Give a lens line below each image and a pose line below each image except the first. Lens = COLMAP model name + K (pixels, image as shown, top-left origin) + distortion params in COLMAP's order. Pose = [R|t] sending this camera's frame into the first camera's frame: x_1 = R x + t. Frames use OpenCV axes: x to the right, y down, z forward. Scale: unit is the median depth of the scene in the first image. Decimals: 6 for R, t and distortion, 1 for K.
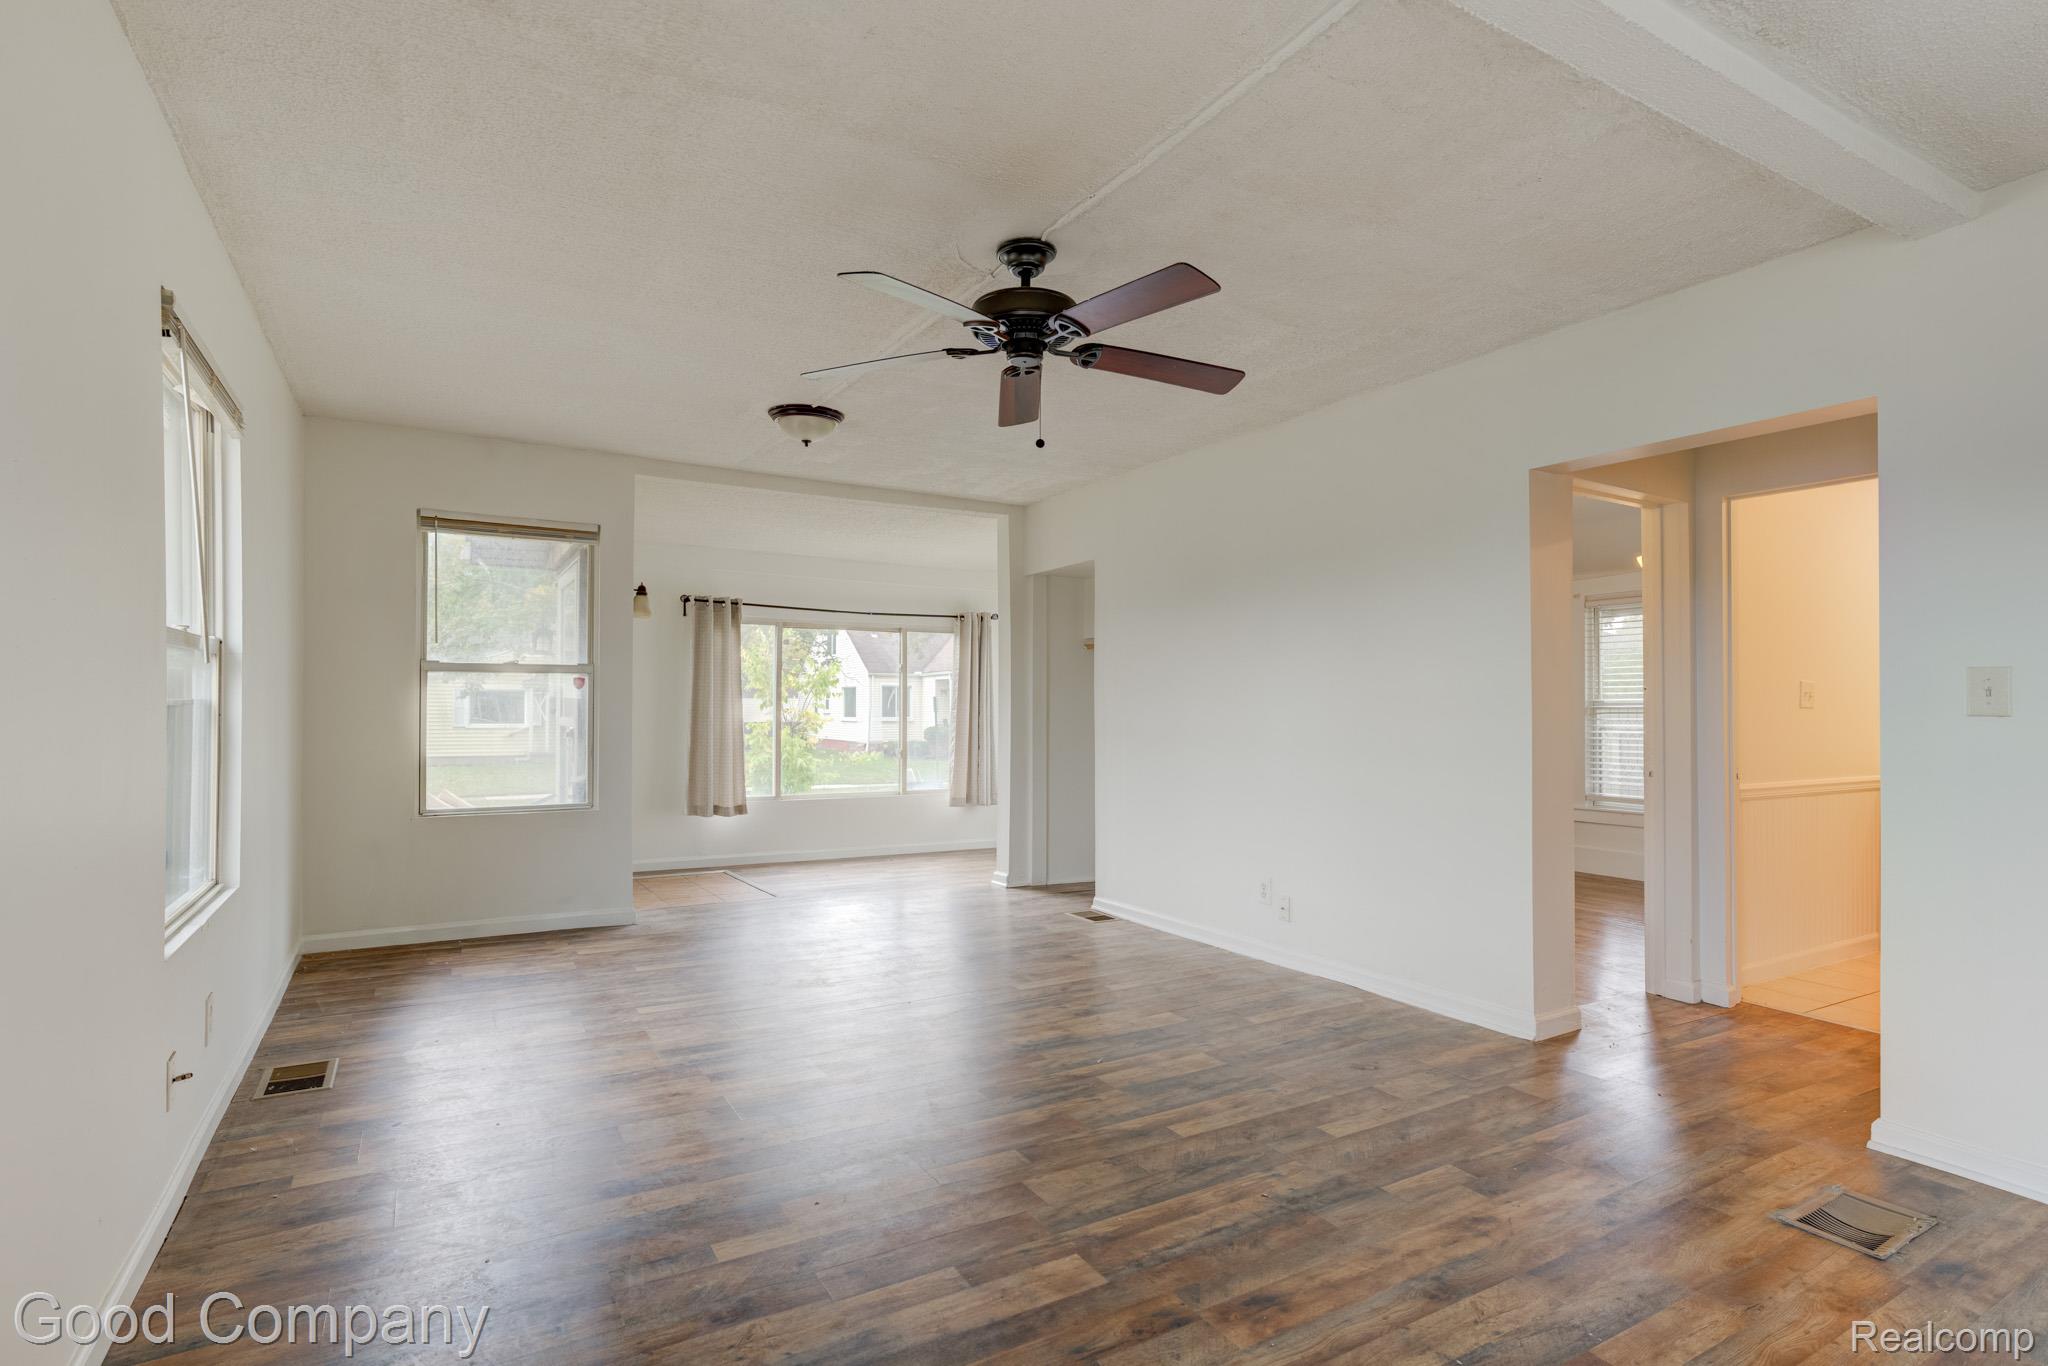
lens RADIAL K [[1023.2, 0, 1052.5], [0, 1023.2, 690.9], [0, 0, 1]] dist [0.007254, 0.004031]
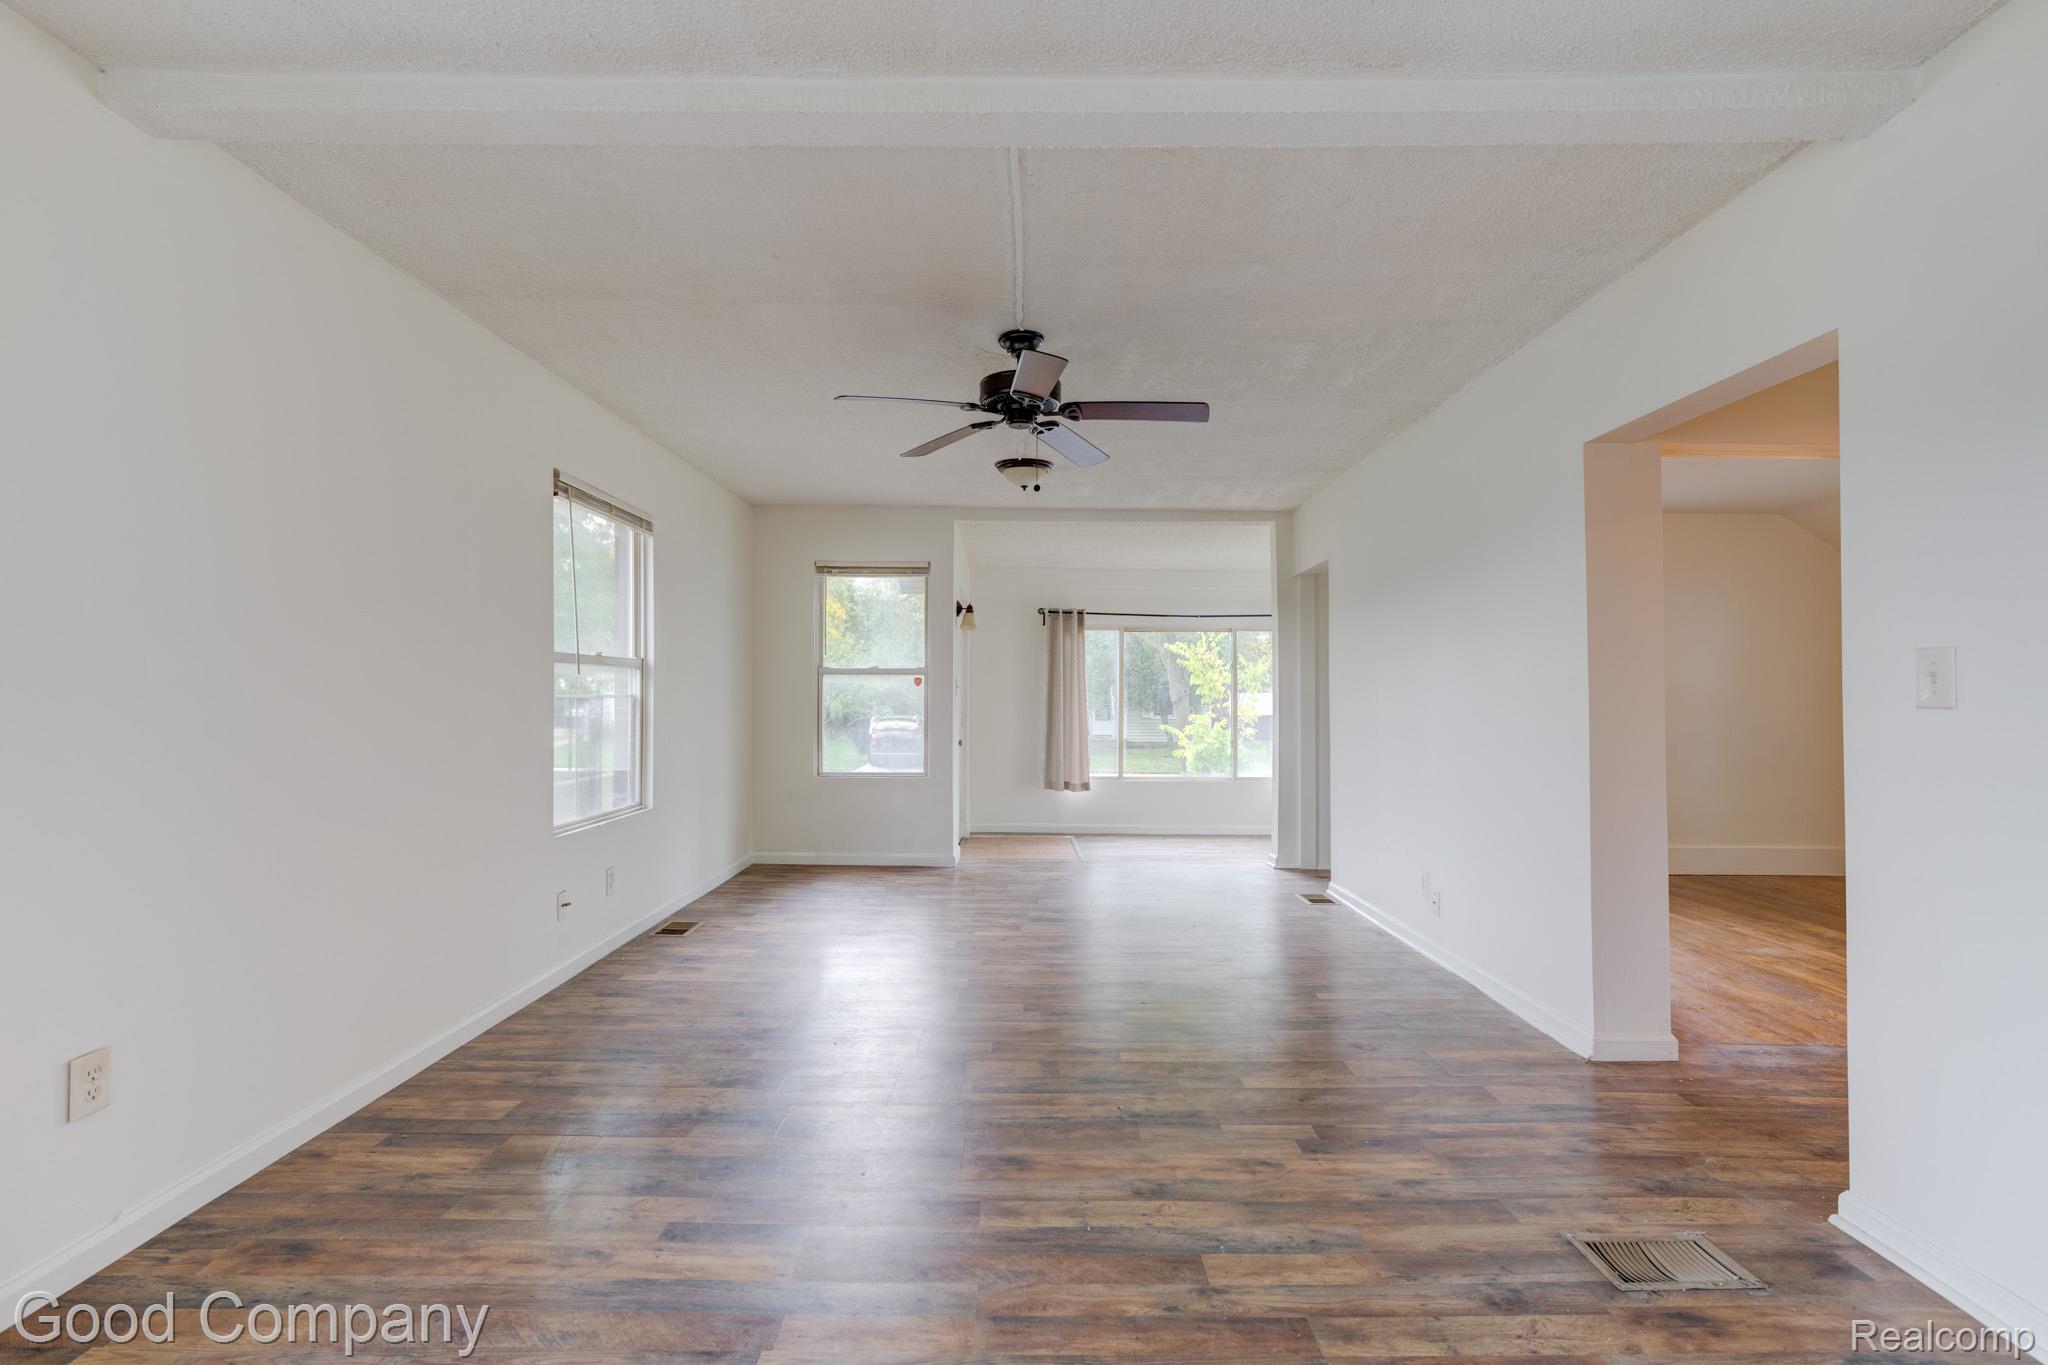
lens RADIAL K [[947.4, 0, 961.4], [0, 947.4, 669.0], [0, 0, 1]] dist [-0.018373, 0.010835]
pose [[0.846782, -0.017133, -0.531664, 0.319862], [0.007673, 0.999771, -0.019997, 0.001456], [0.531884, 0.012854, 0.846720, -0.016161]]
